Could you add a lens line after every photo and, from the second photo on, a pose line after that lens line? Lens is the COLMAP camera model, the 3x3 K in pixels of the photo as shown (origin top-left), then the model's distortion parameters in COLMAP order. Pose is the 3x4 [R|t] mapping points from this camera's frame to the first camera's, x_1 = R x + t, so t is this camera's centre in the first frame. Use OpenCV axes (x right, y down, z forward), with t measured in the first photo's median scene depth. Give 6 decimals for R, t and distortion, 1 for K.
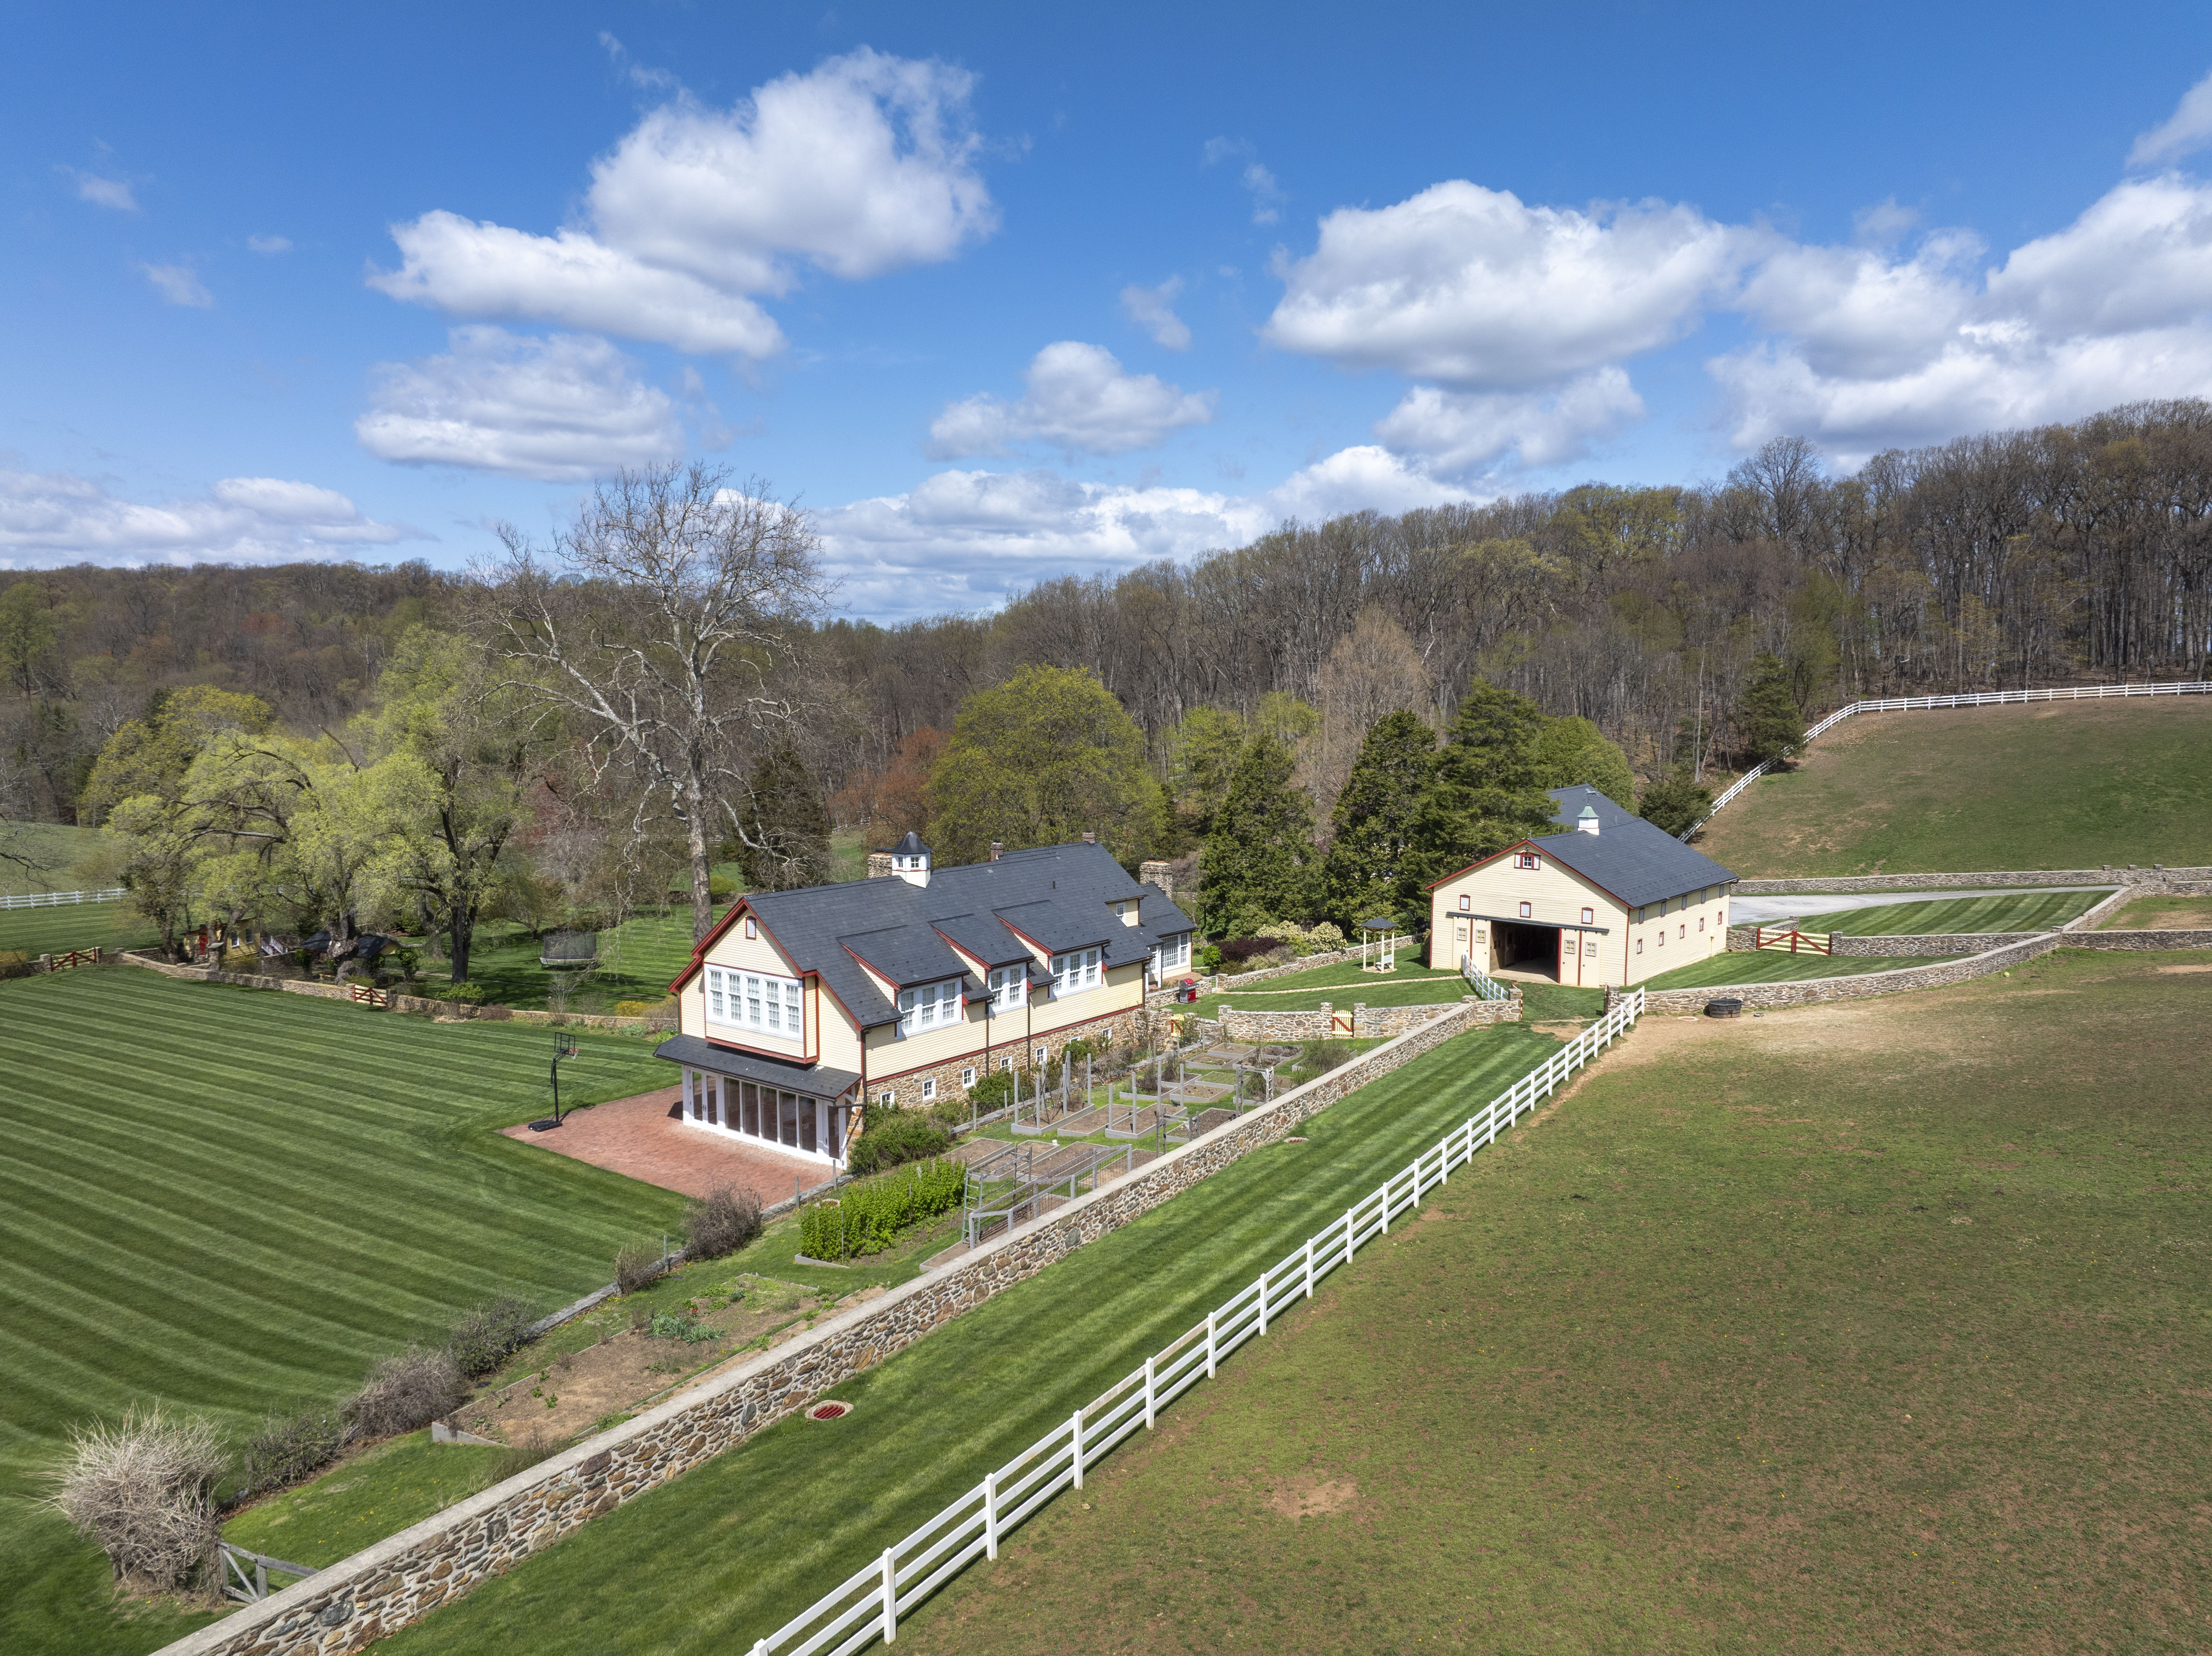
lens RADIAL K [[1582.1, 0, 1101.6], [0, 1582.1, 836.0], [0, 0, 1]] dist [-0.045375, -0.001278]
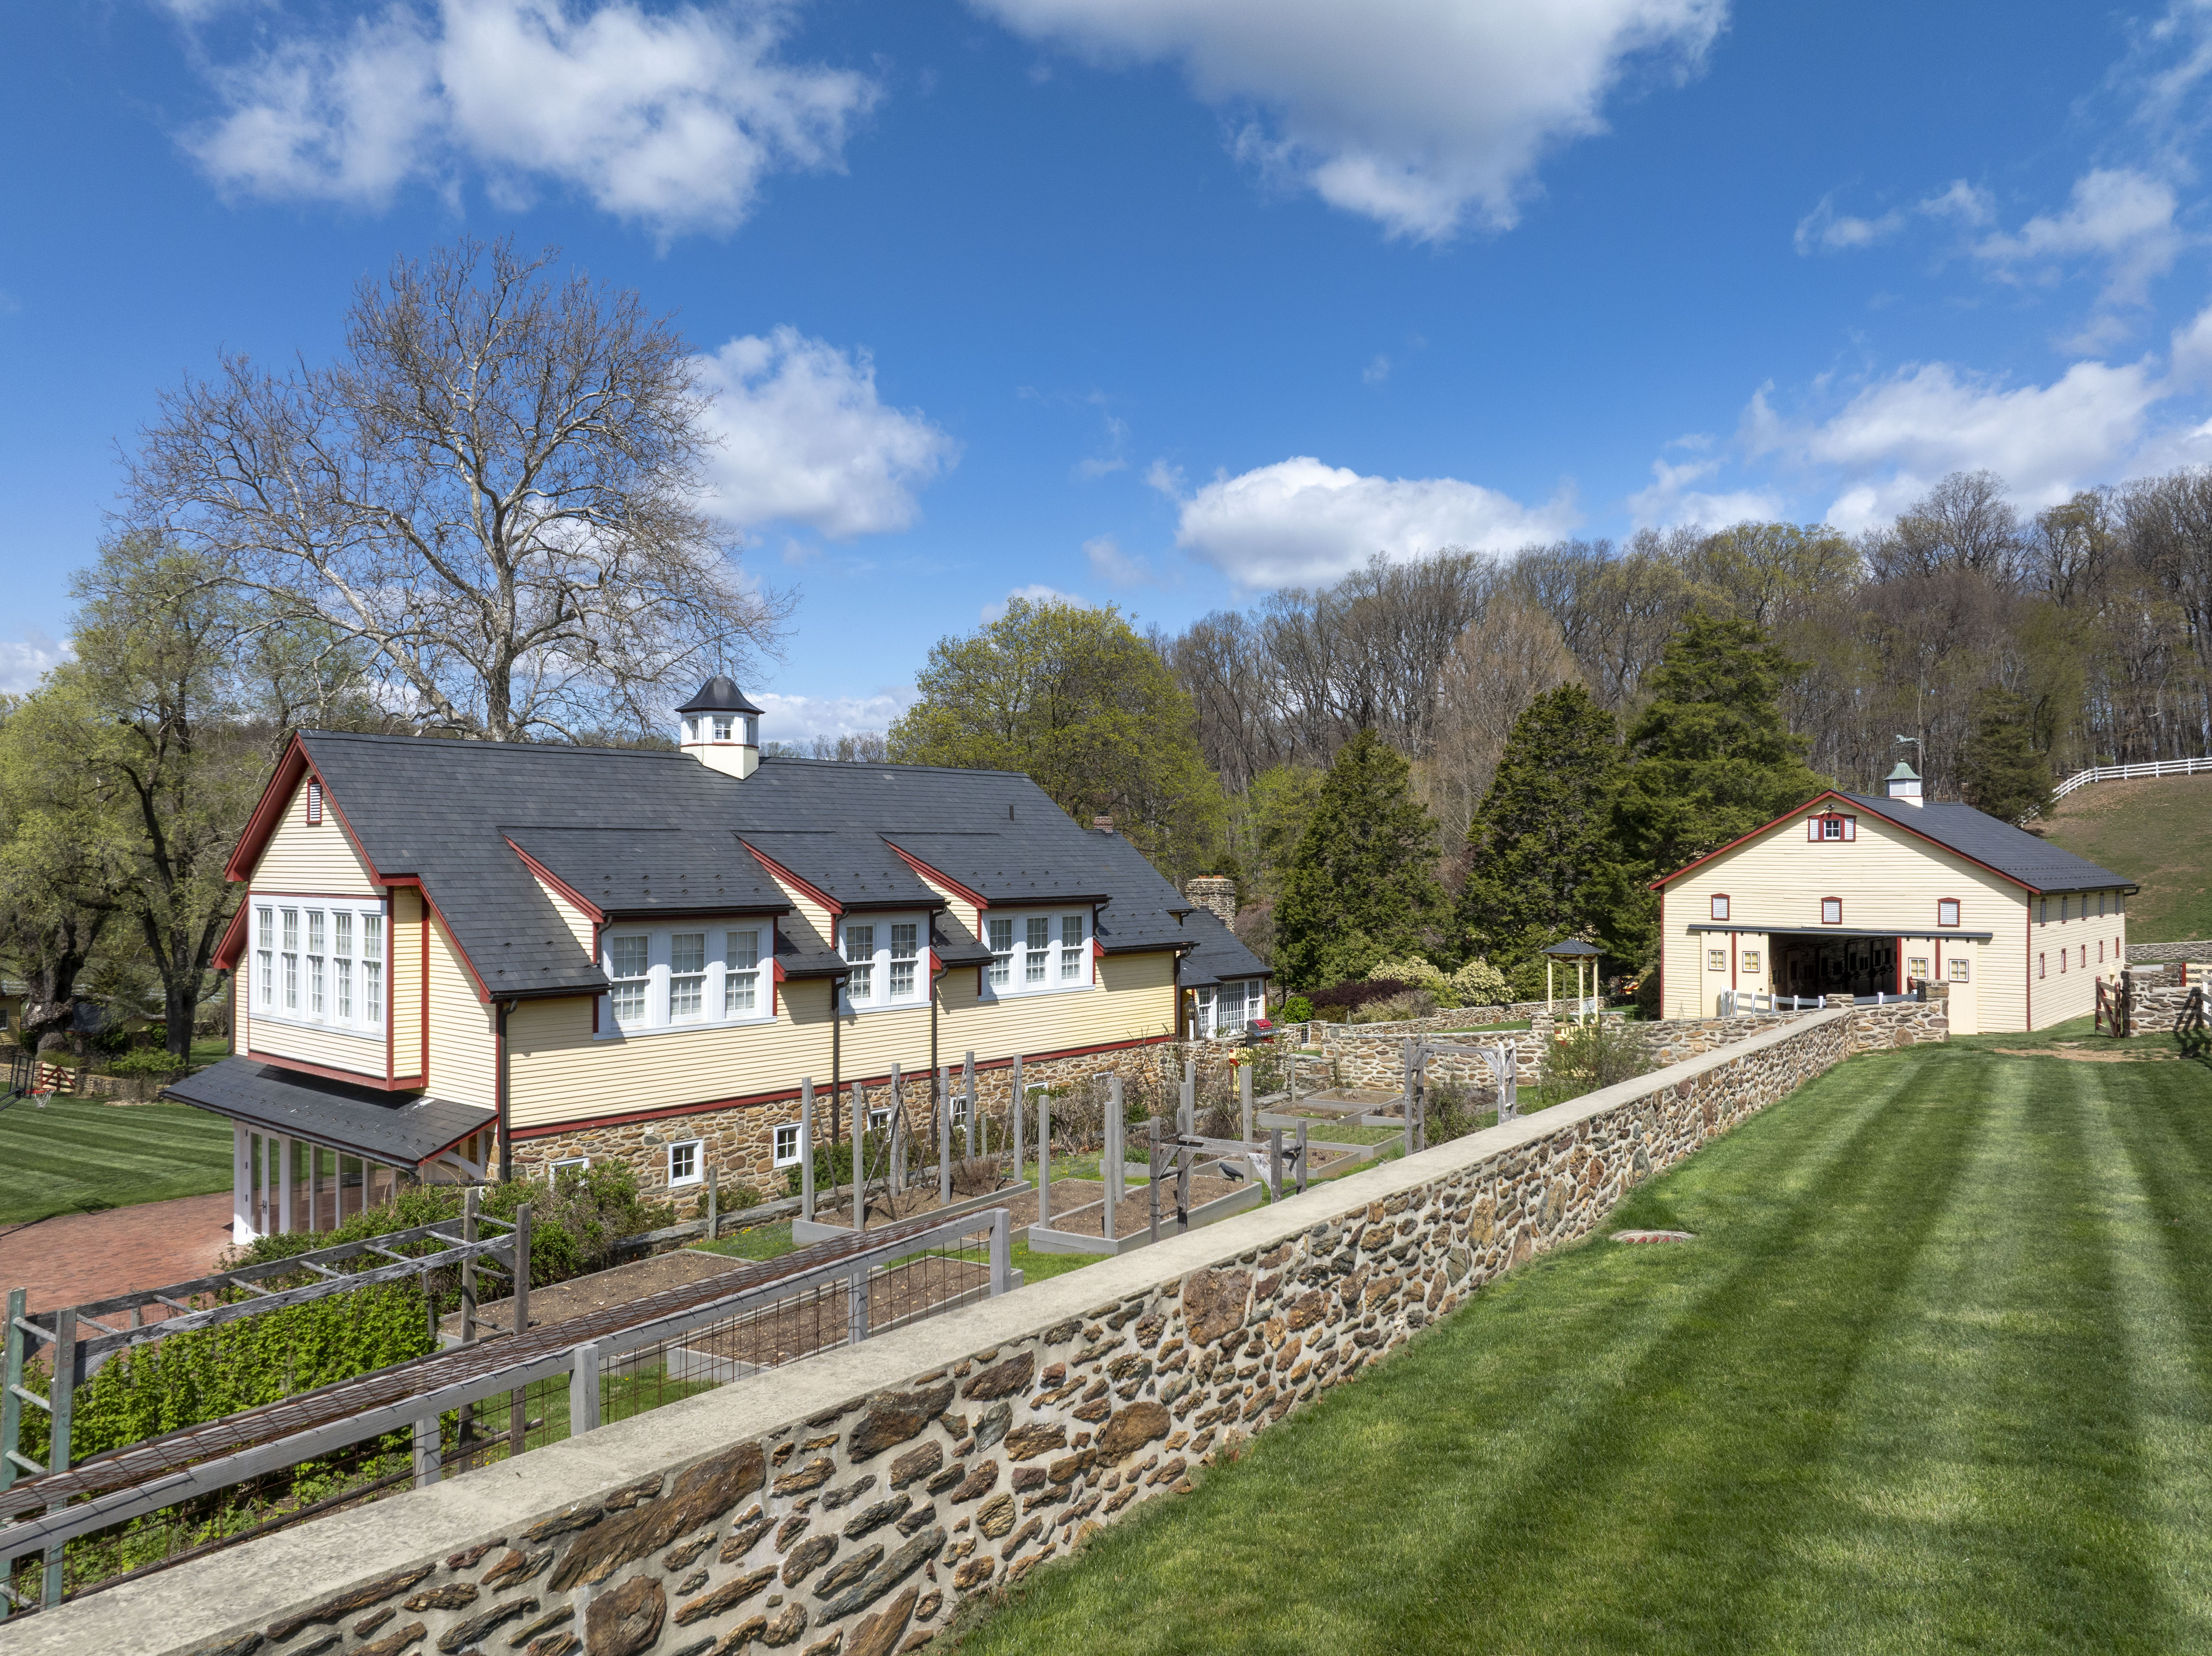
lens RADIAL K [[1582.1, 0, 1112.8], [0, 1582.1, 821.4], [0, 0, 1]] dist [-0.045375, -0.001278]
pose [[0.999297, -0.000153, -0.037487, 0.026857], [-0.004492, 0.992297, -0.123798, 0.109263], [0.037218, 0.123880, 0.991599, 0.503731]]
